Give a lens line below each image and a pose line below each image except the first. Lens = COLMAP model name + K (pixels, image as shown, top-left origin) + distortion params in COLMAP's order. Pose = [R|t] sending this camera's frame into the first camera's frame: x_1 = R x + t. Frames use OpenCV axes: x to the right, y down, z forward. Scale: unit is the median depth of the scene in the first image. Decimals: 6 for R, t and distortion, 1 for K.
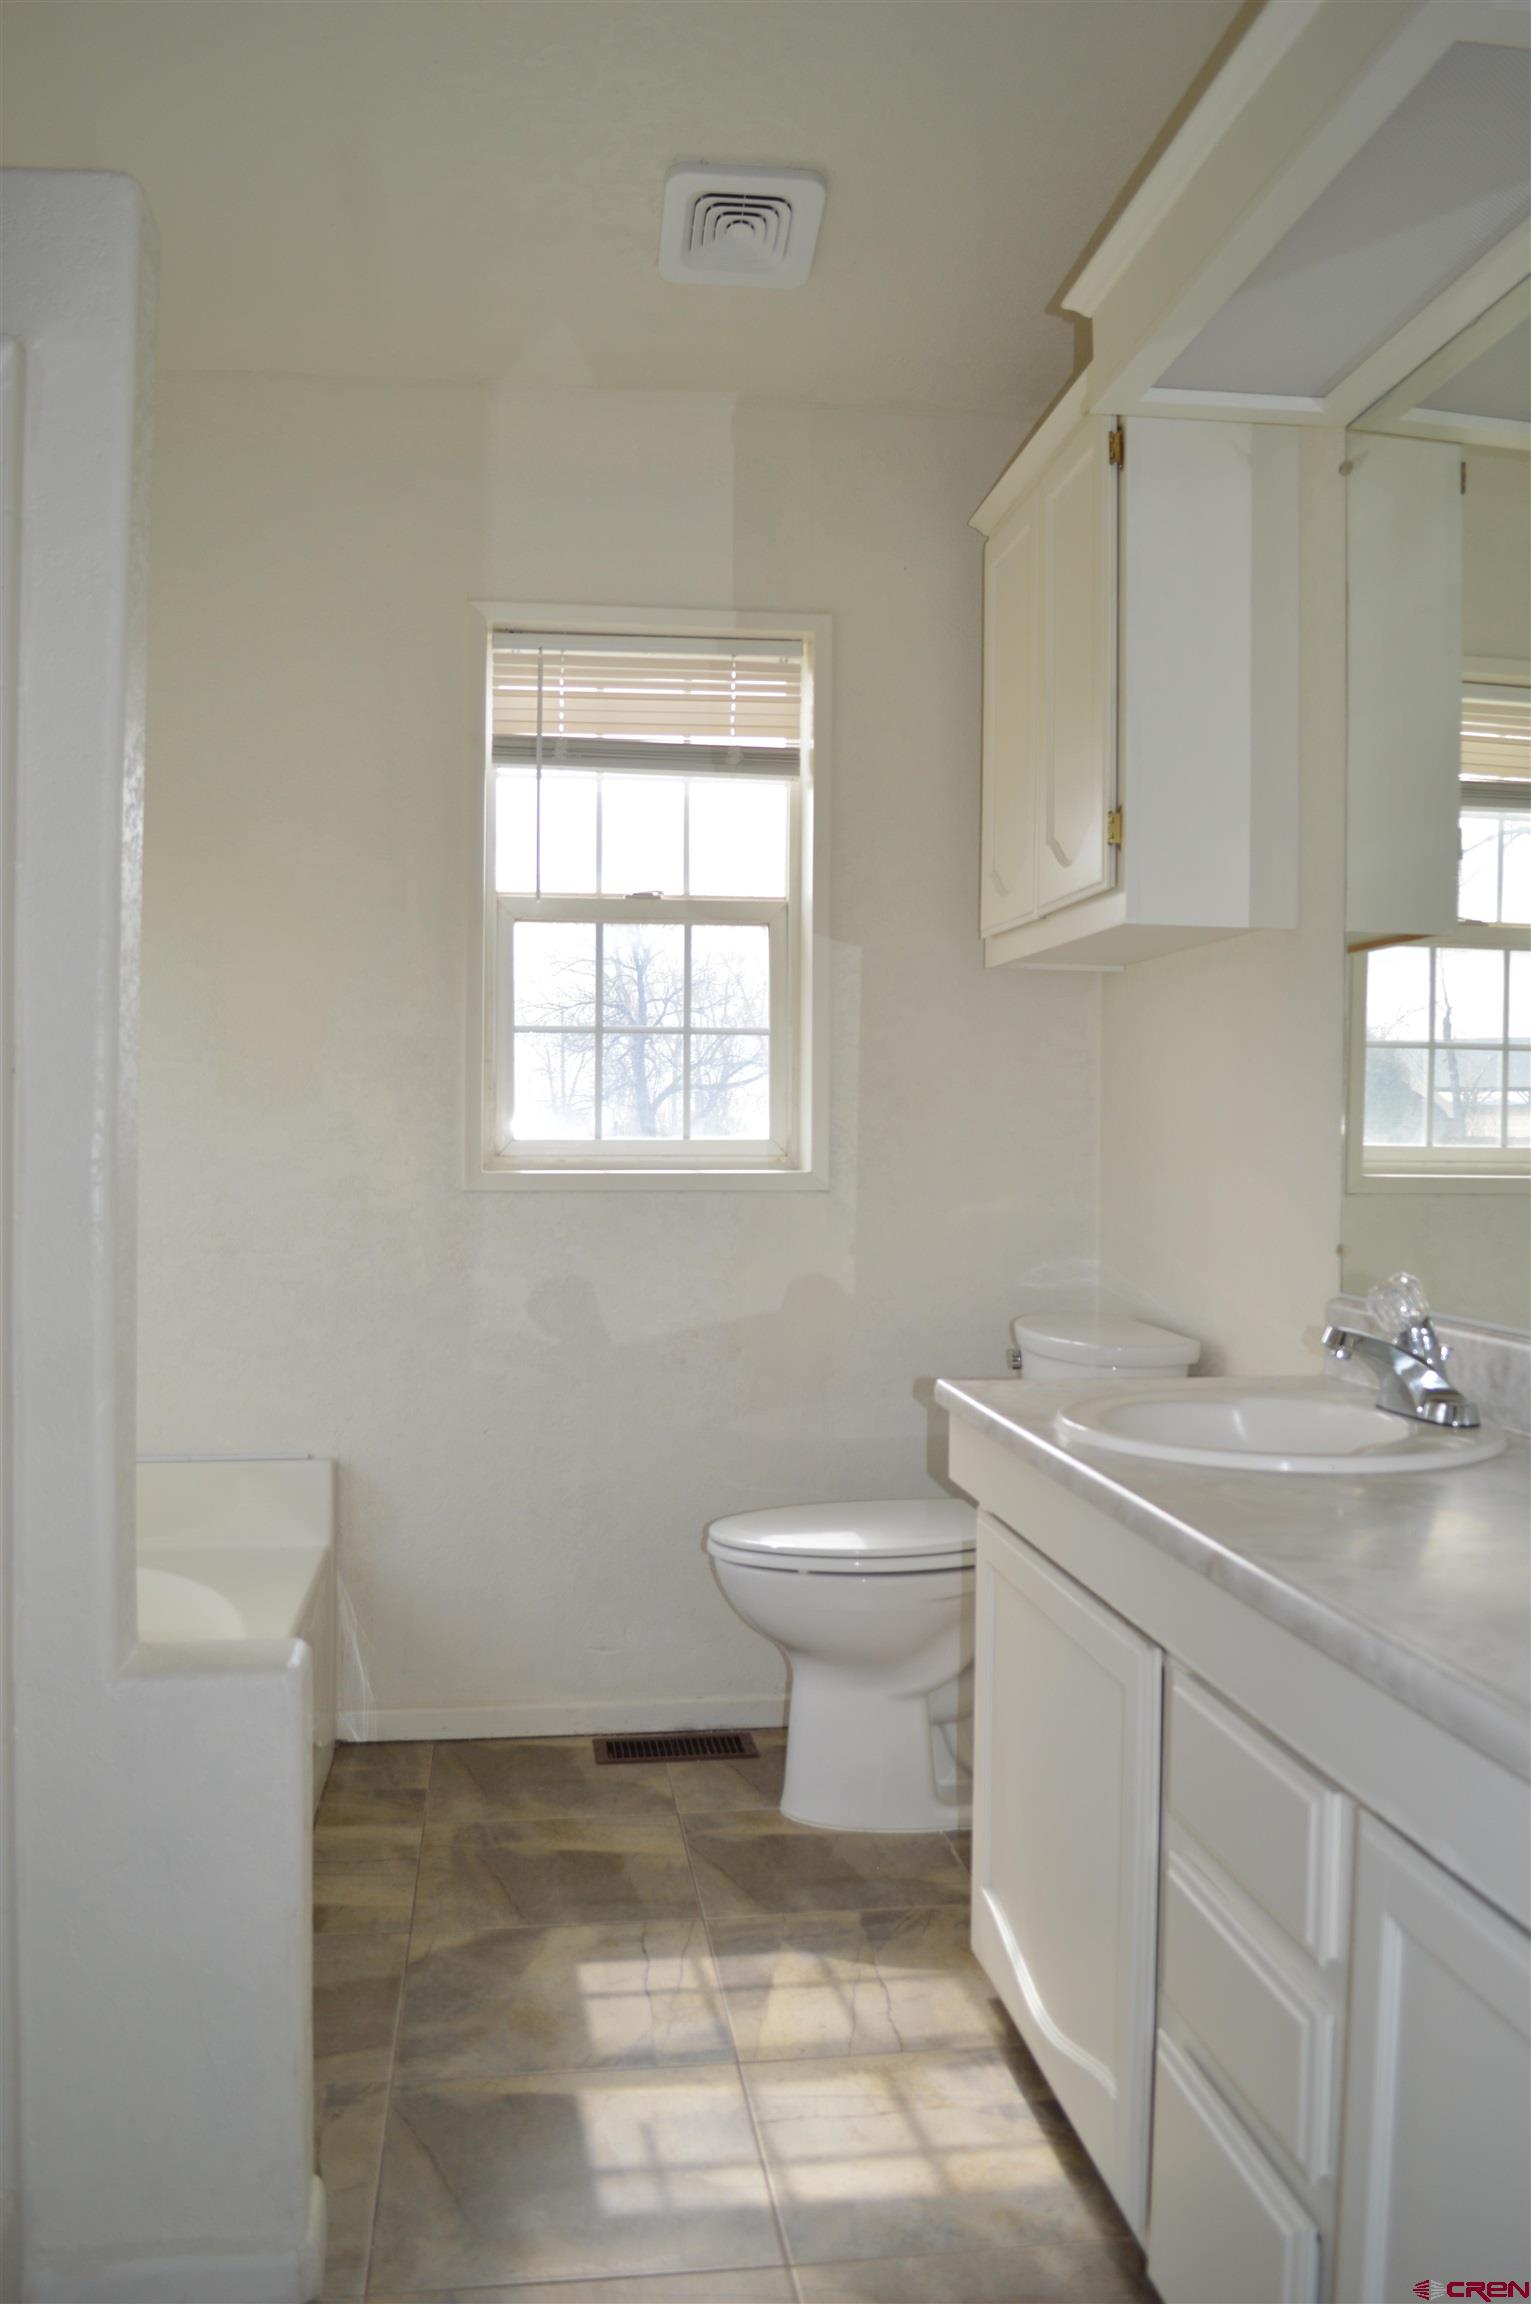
lens RADIAL K [[1832.0, 0, 765.5], [0, 1832.0, 1152.0], [0, 0, 1]] dist [-0.079635, 0.007918]
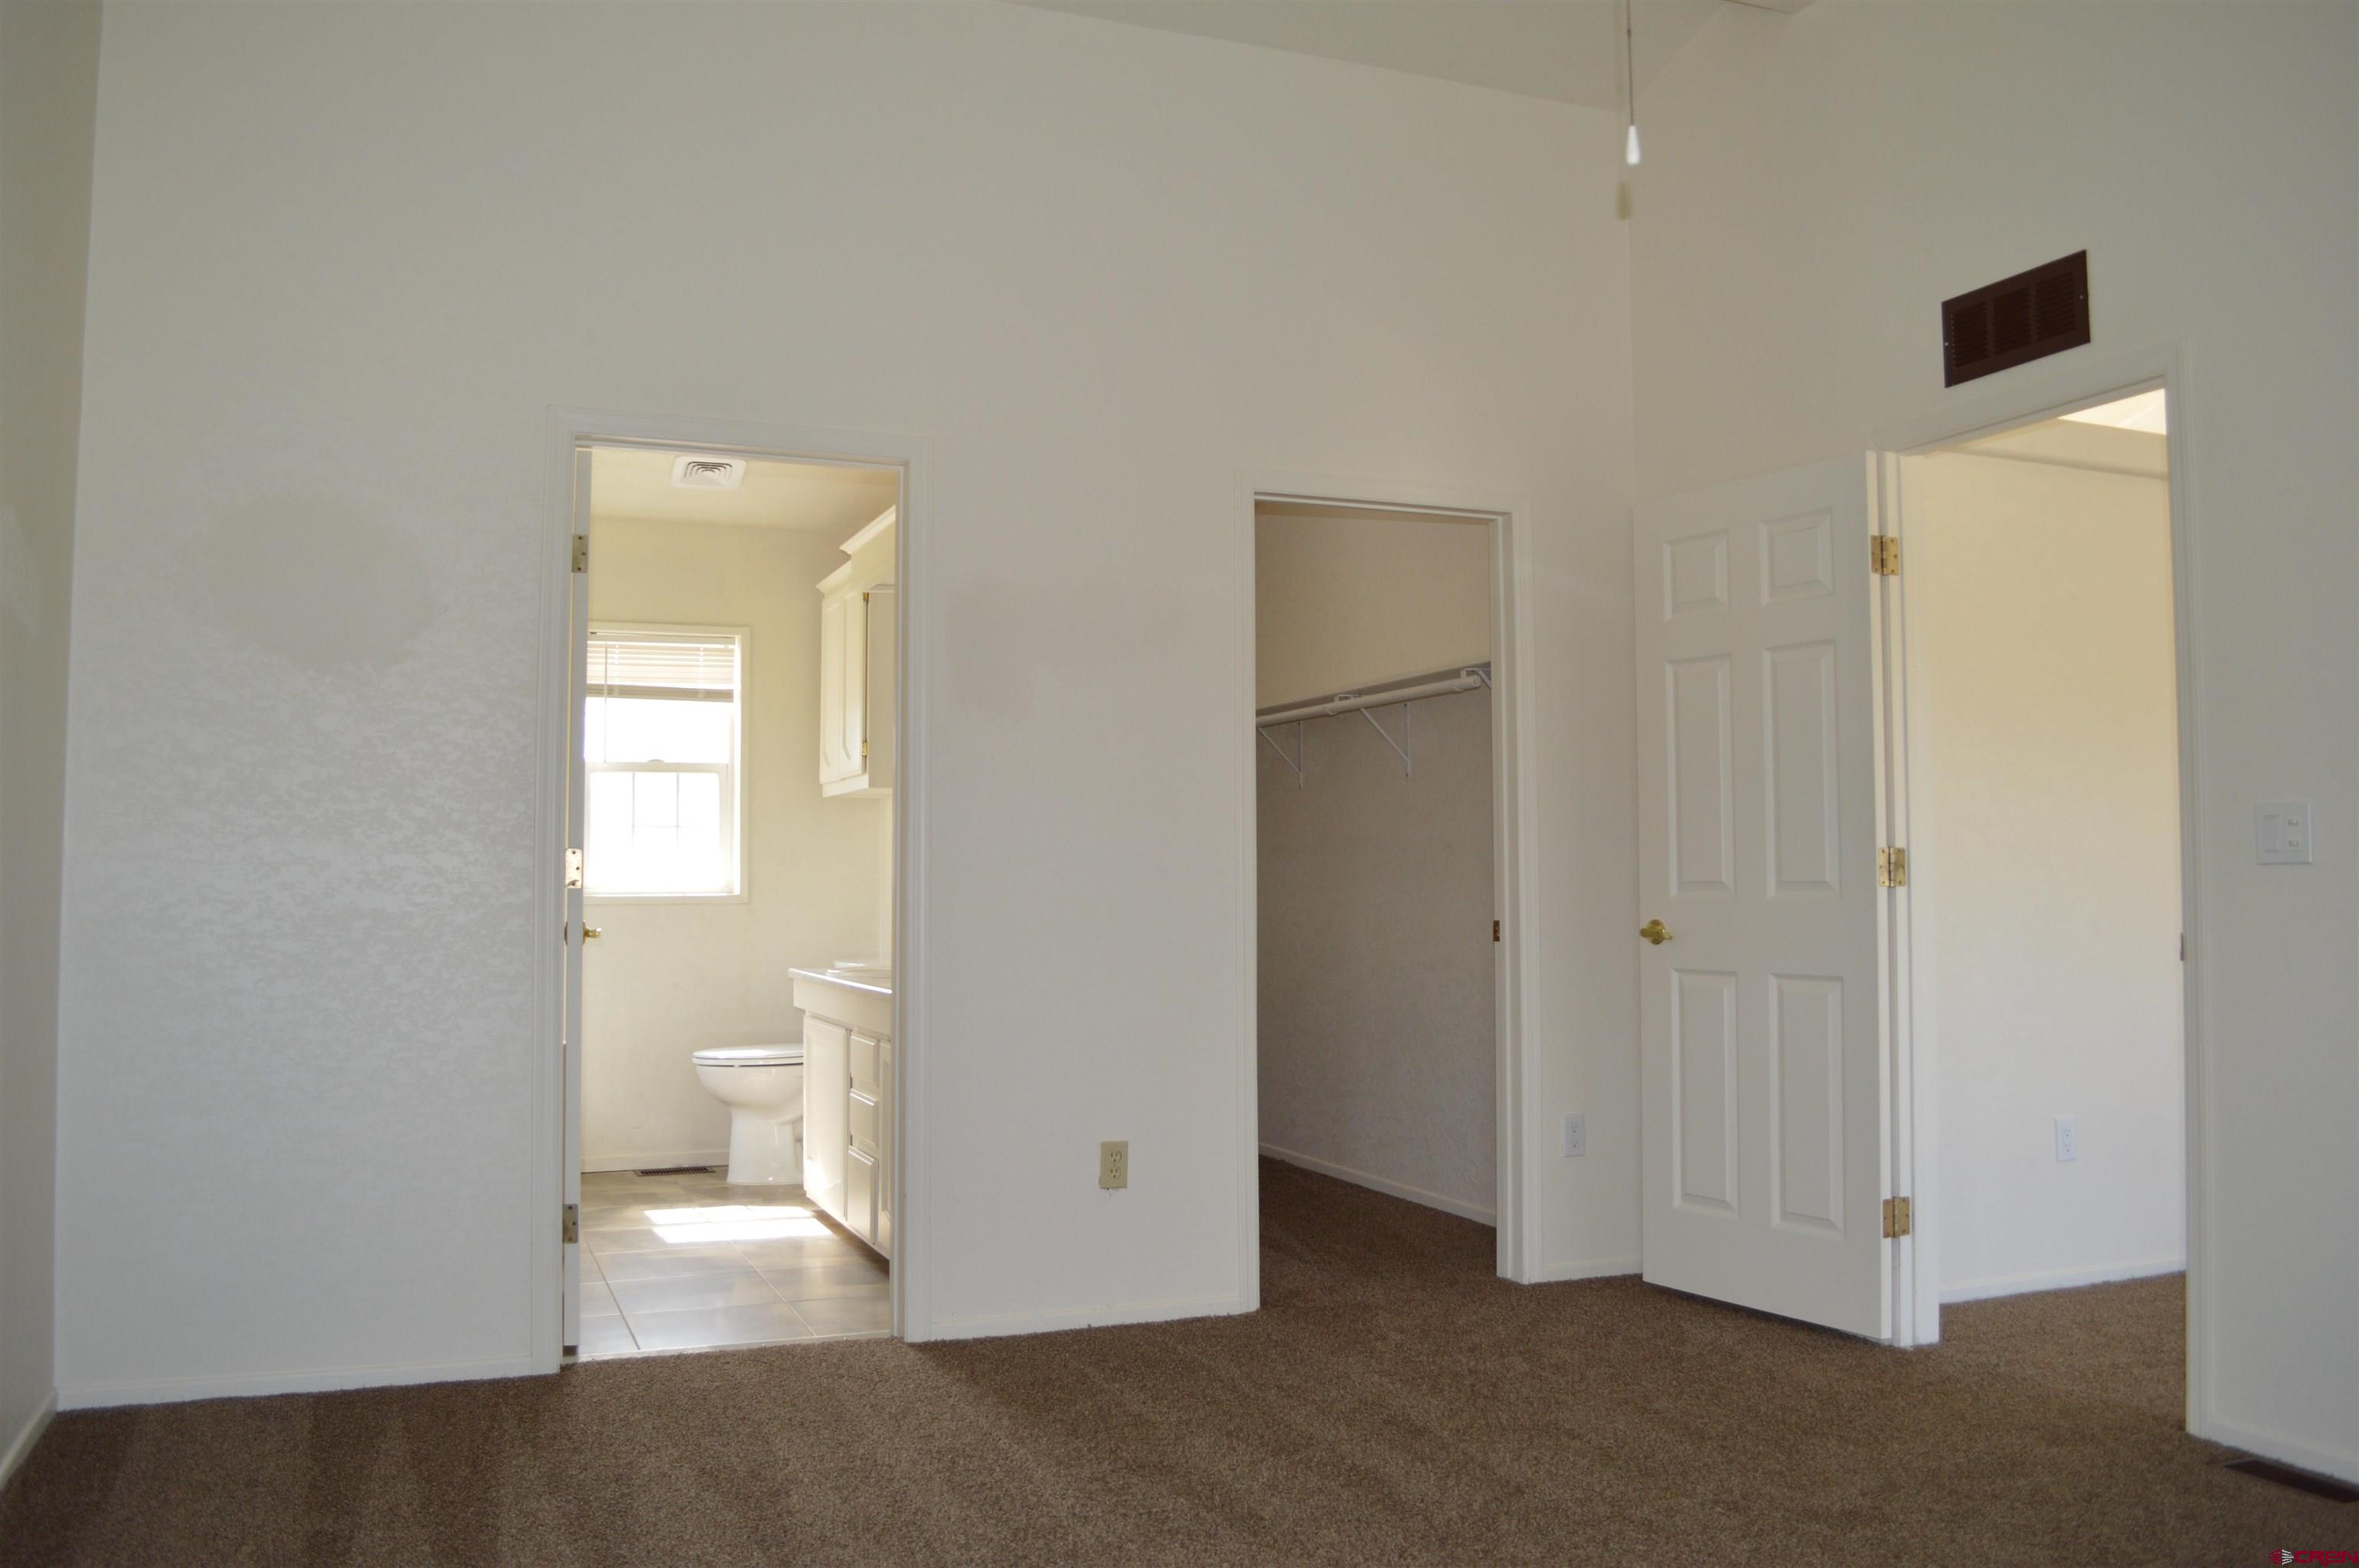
lens RADIAL K [[1875.7, 0, 1160.3], [0, 1875.7, 774.4], [0, 0, 1]] dist [-0.079635, 0.007918]
pose [[0.969335, 0.002431, 0.245732, -0.033192], [0.015866, 0.997246, -0.072452, 0.037975], [-0.245232, 0.074129, 0.966626, -1.194761]]
